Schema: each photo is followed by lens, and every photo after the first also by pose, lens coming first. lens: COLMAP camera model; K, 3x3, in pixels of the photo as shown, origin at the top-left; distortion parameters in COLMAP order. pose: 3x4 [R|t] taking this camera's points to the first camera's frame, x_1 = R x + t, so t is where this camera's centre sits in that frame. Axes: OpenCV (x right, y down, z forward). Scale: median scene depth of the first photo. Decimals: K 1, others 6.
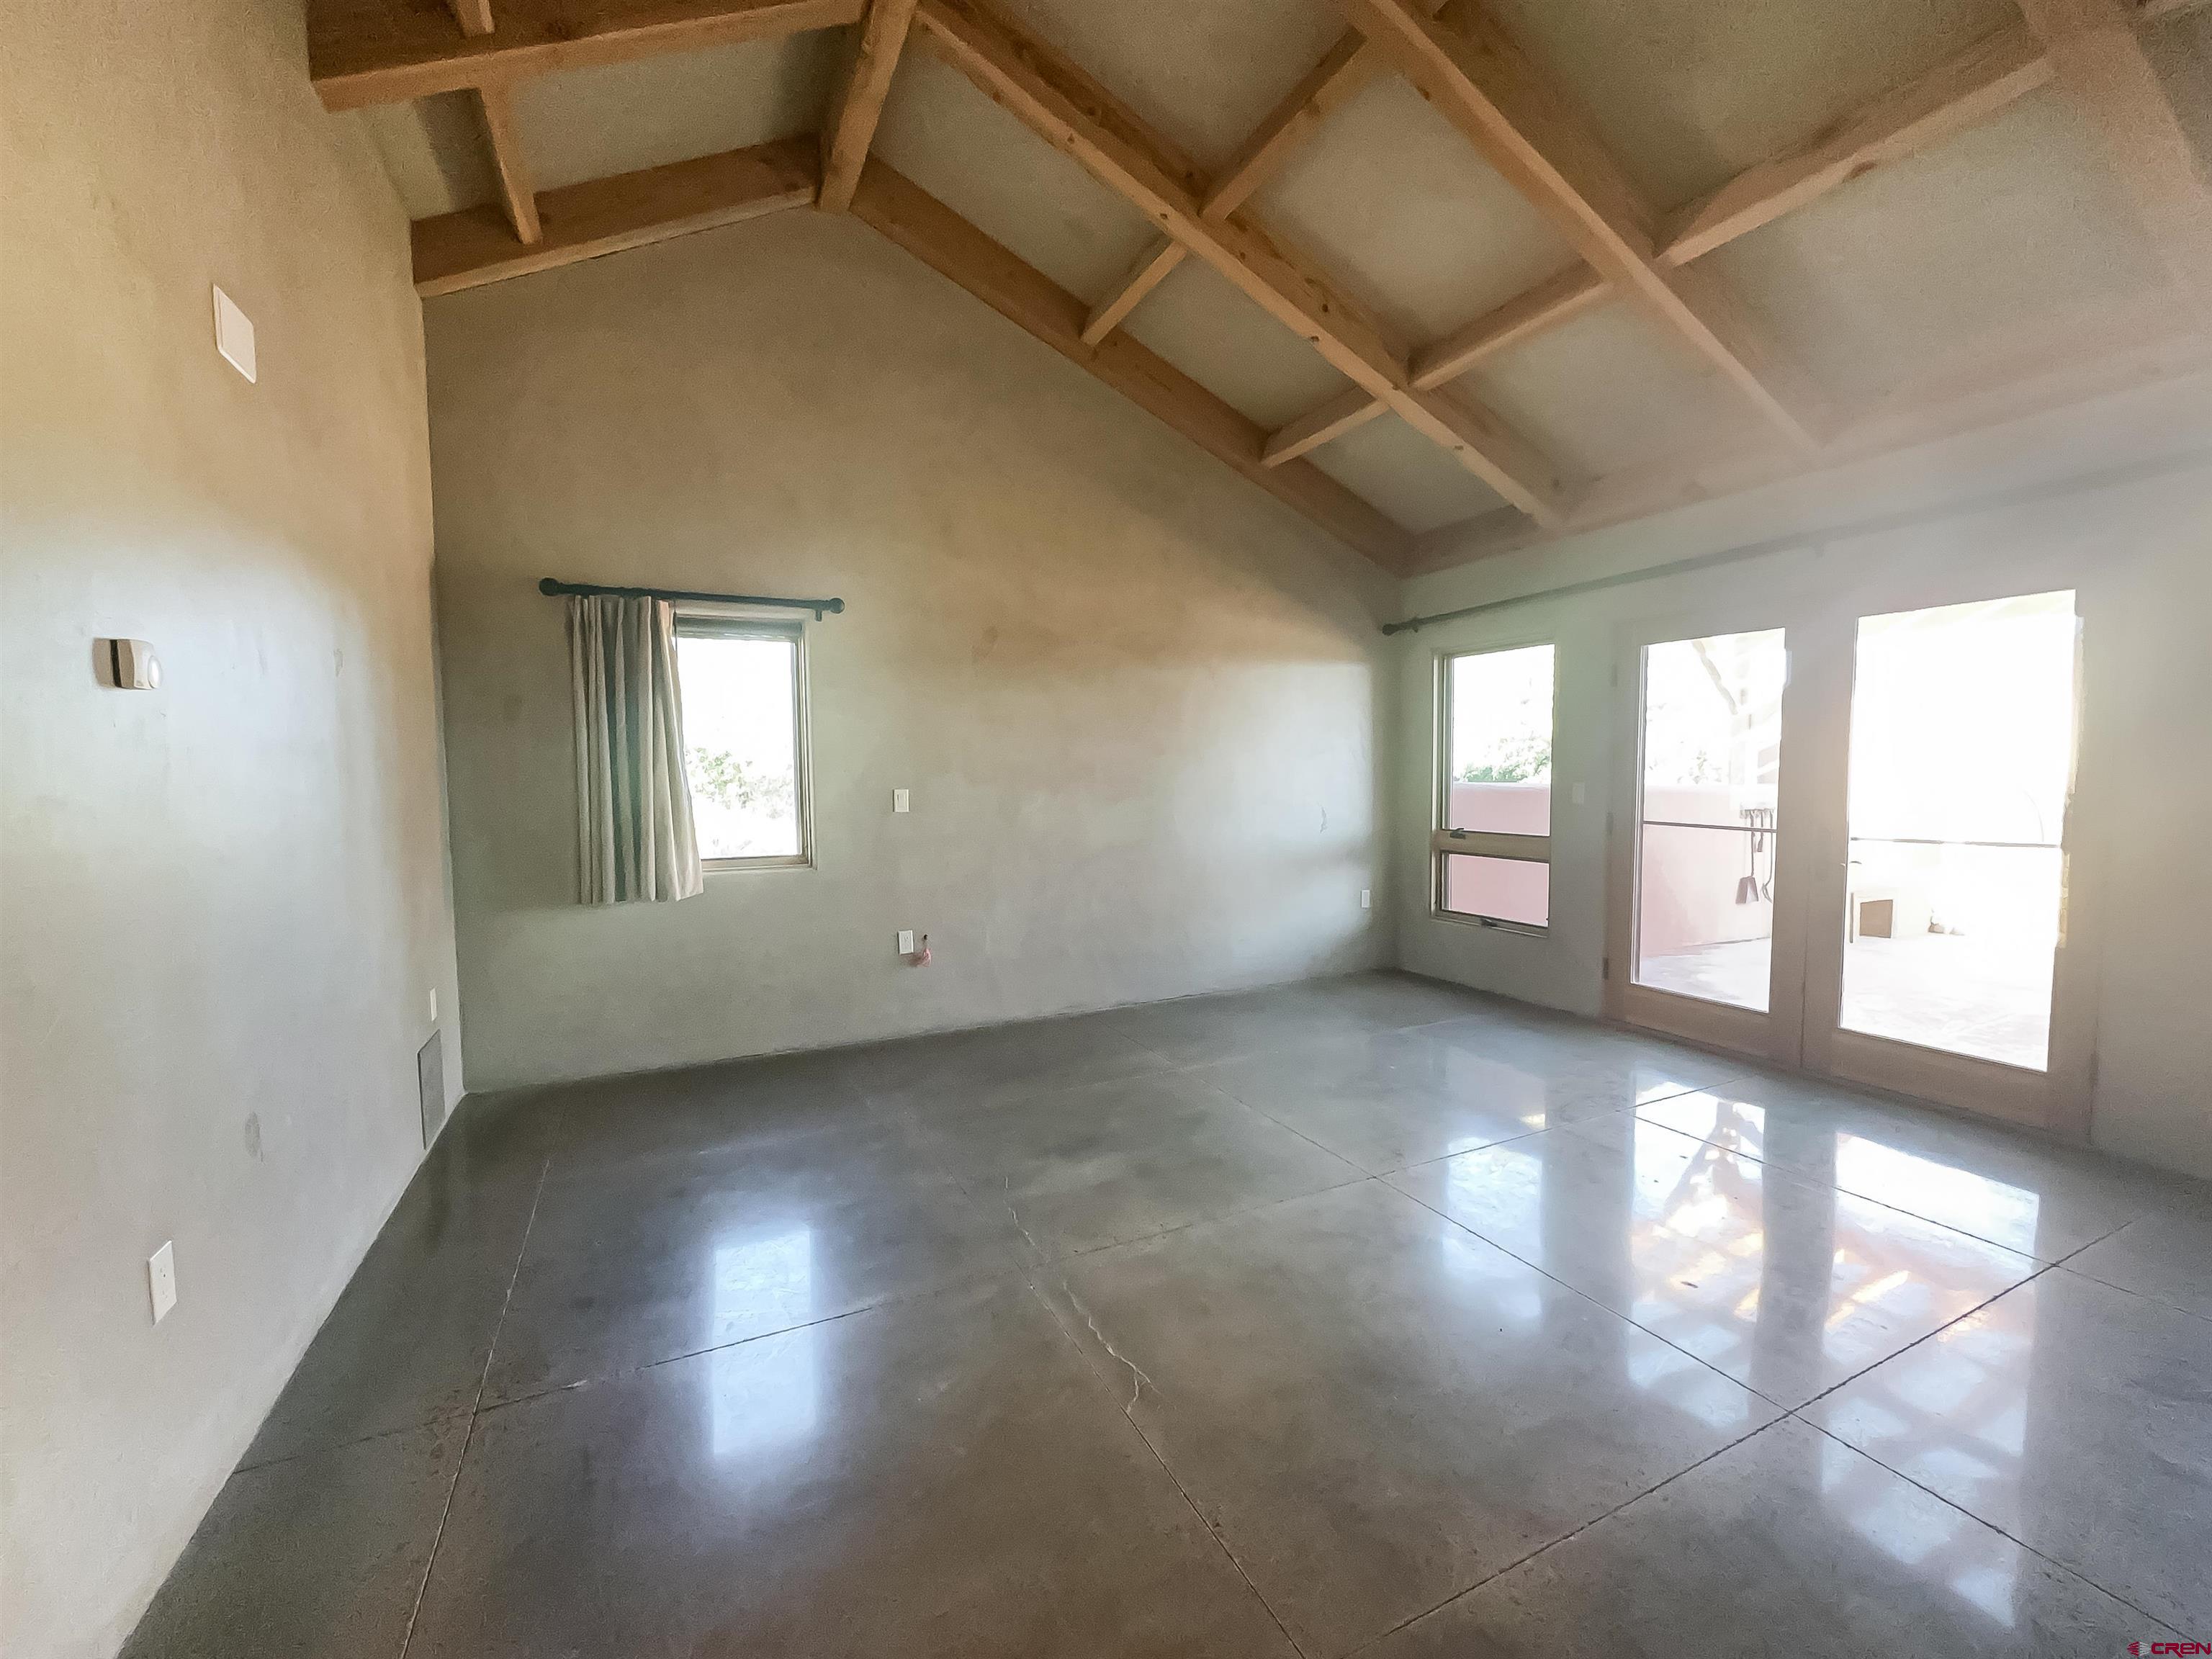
lens RADIAL K [[917.7, 0, 1106.4], [0, 917.7, 833.2], [0, 0, 1]] dist [-0.000735, 0.000318]
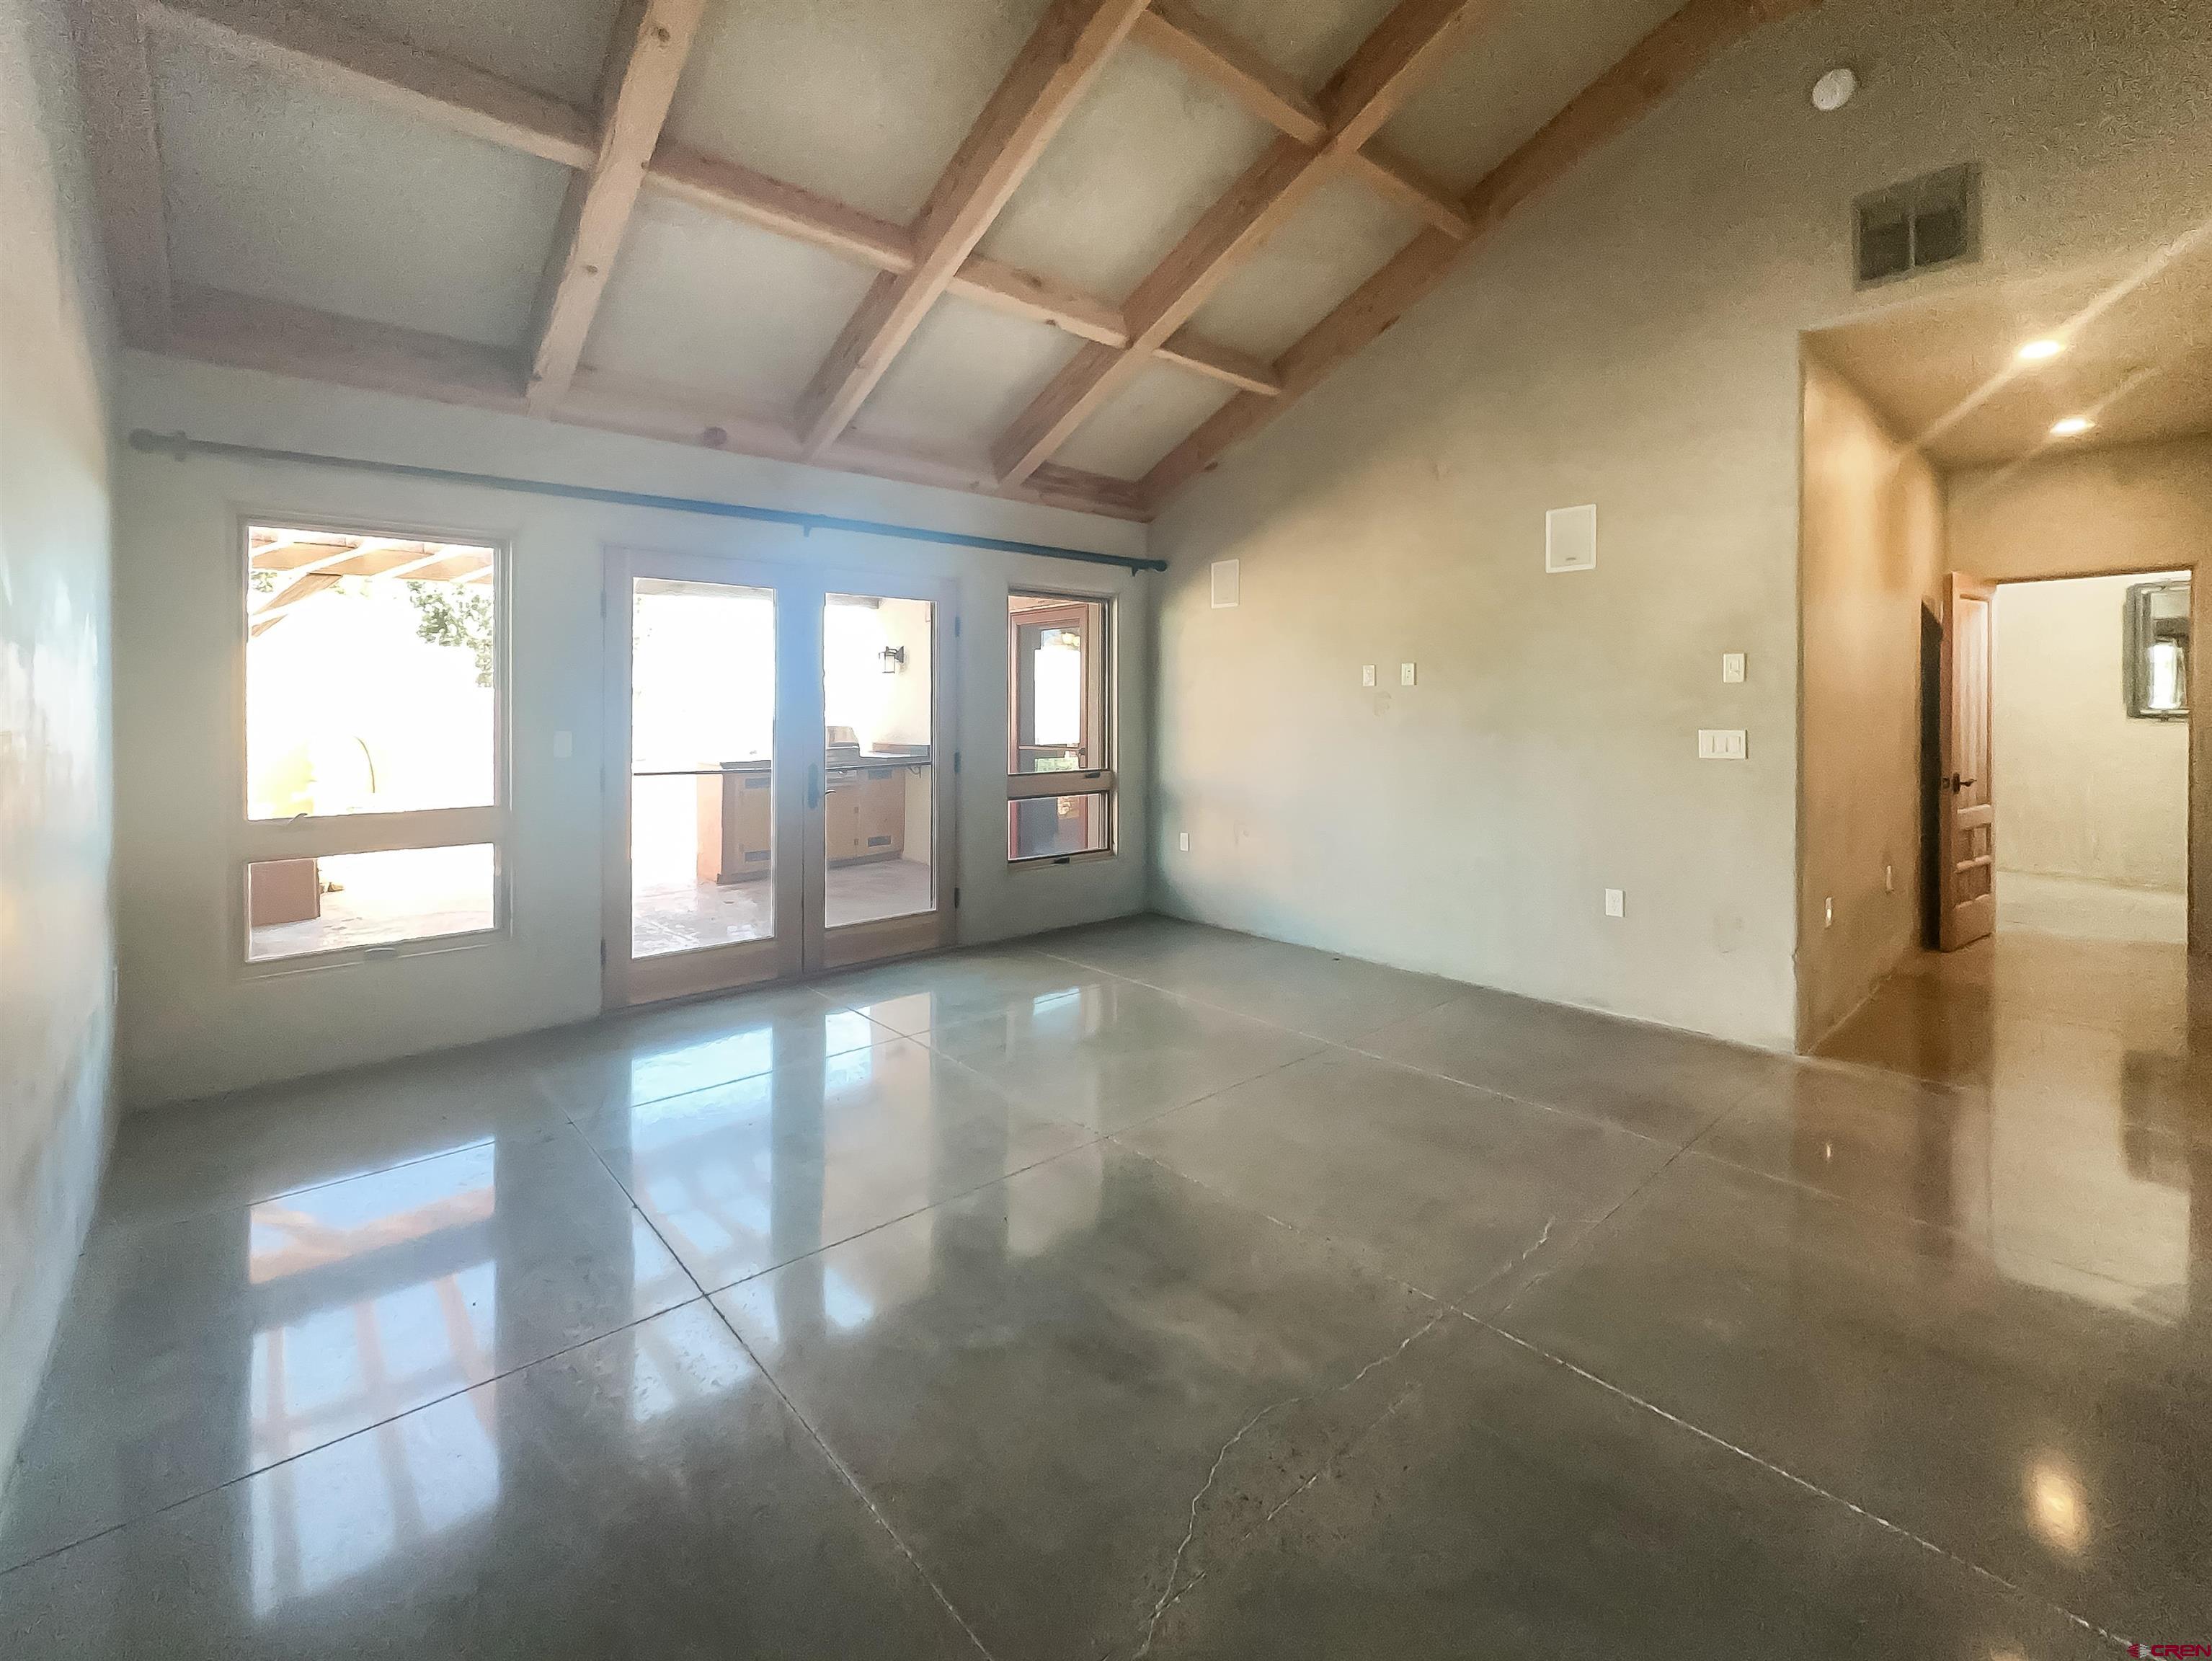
lens RADIAL K [[968.7, 0, 1099.5], [0, 968.7, 715.6], [0, 0, 1]] dist [0.000163, 0.000002]
pose [[-0.260281, 0.003792, 0.965525, -0.462988], [0.072653, 0.997234, 0.015669, -0.052769], [-0.962796, 0.074227, -0.259837, 0.846103]]
